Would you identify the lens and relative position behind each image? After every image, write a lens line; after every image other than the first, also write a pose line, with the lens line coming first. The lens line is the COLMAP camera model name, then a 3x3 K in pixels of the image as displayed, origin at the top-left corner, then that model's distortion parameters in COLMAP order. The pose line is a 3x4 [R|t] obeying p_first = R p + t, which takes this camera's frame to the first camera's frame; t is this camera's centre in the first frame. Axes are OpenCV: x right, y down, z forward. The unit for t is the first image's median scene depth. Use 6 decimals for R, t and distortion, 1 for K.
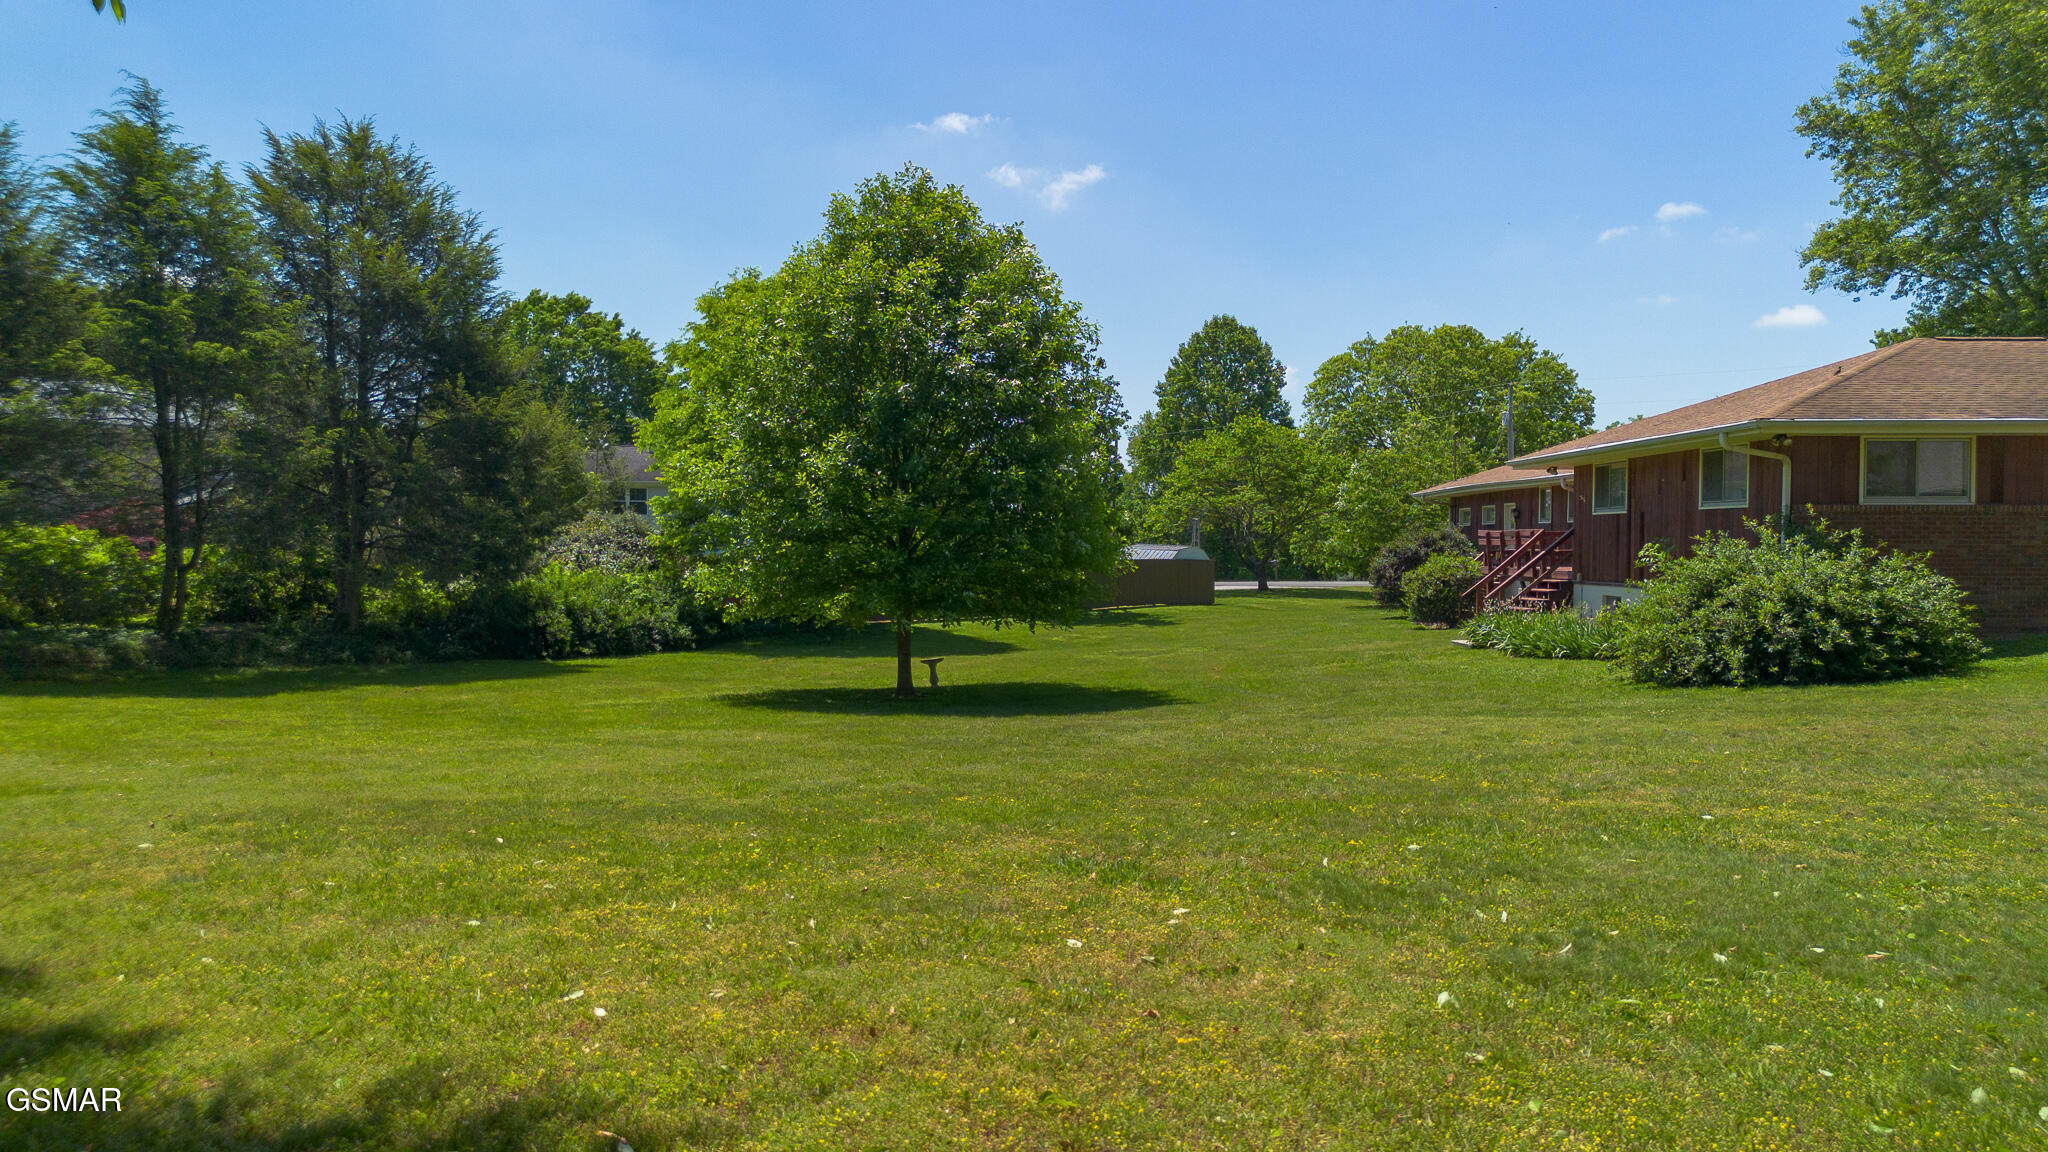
lens RADIAL K [[1495.4, 0, 1024.0], [0, 1495.4, 576.0], [0, 0, 1]] dist [0.000004, -0.003642]
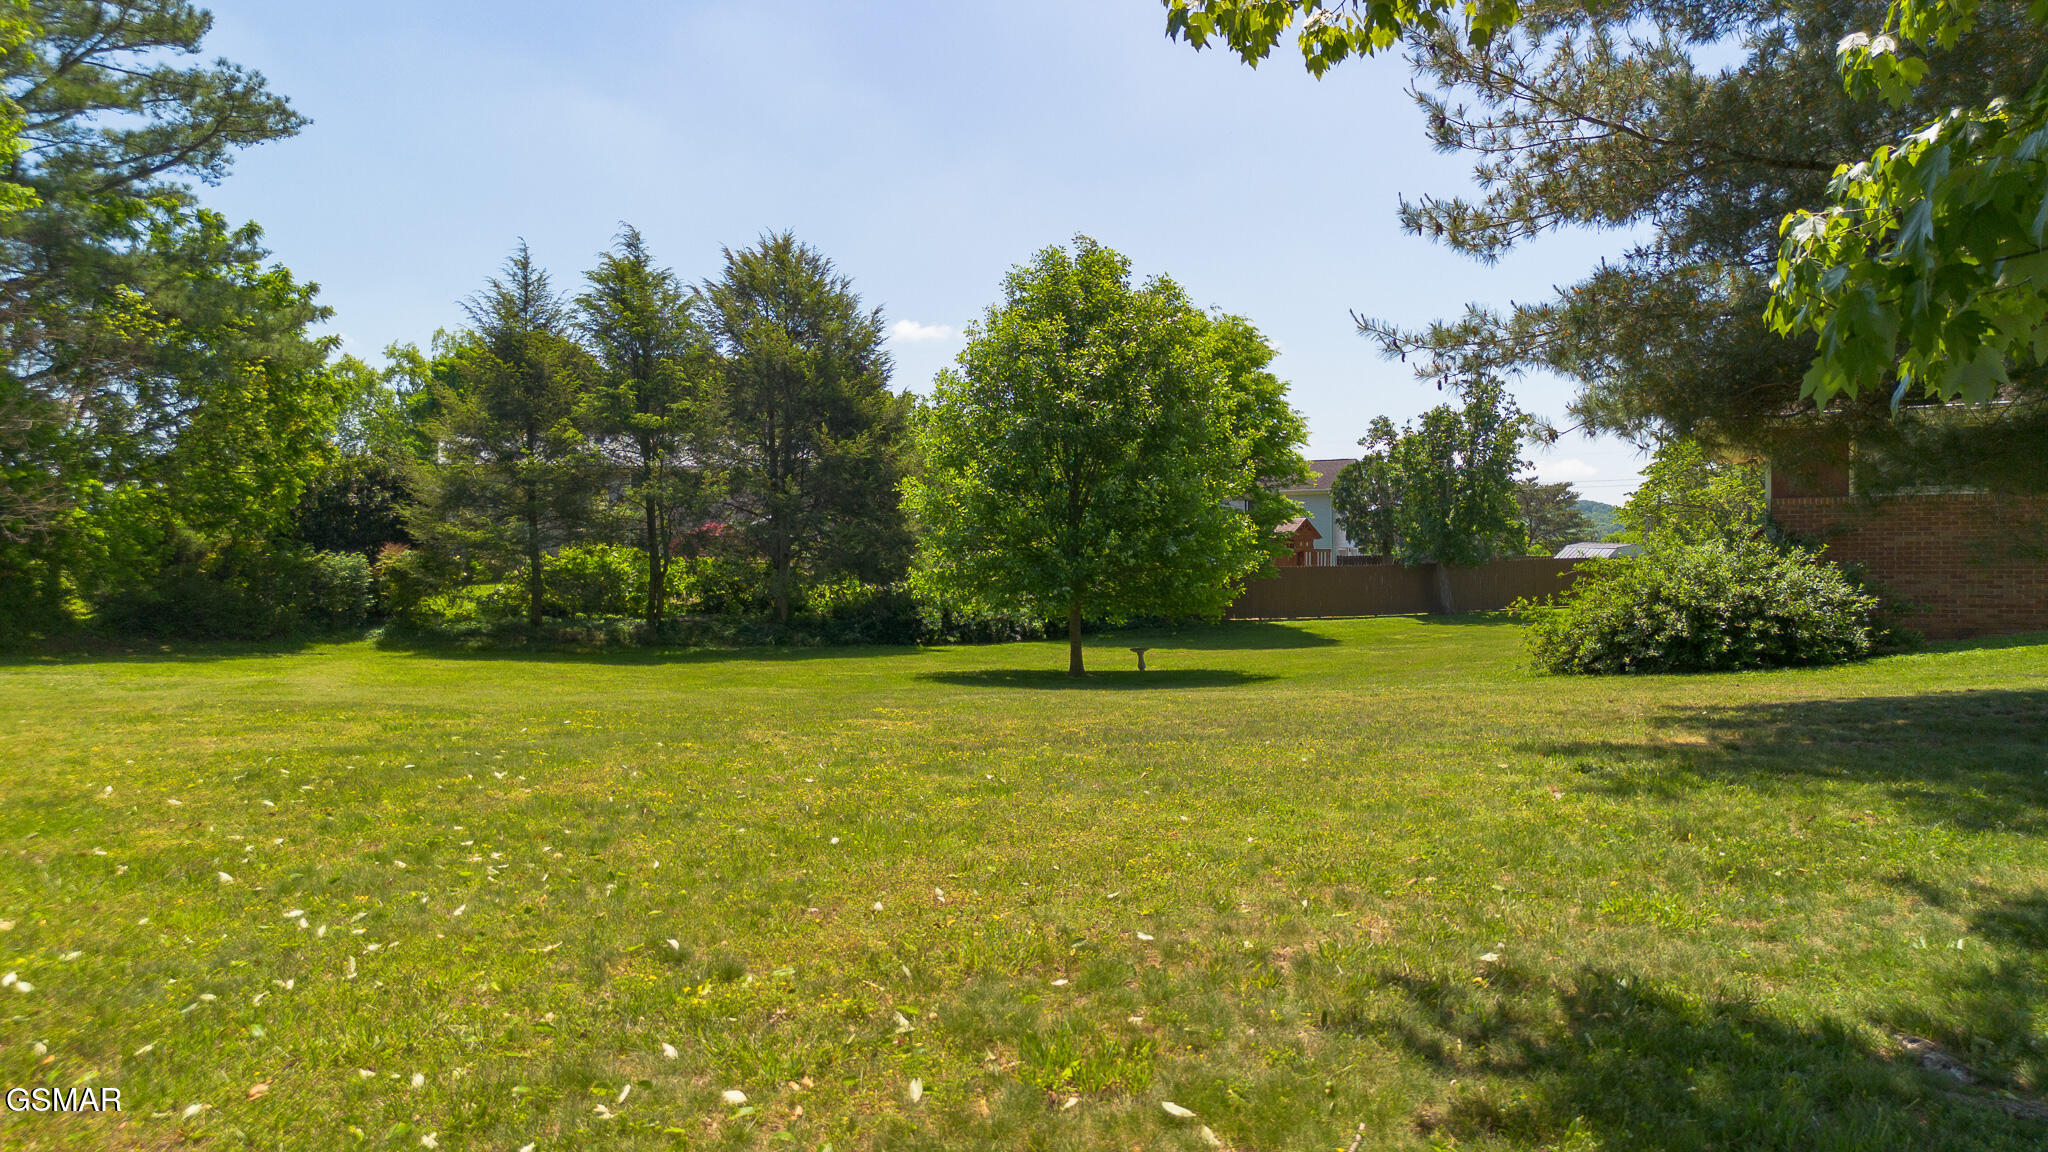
lens RADIAL K [[1495.4, 0, 1024.0], [0, 1495.4, 576.0], [0, 0, 1]] dist [0.000004, -0.003642]
pose [[0.889436, -0.006839, -0.457009, 0.360323], [0.005629, 0.999976, -0.004010, 0.003589], [0.457026, 0.000994, 0.889453, -0.075590]]
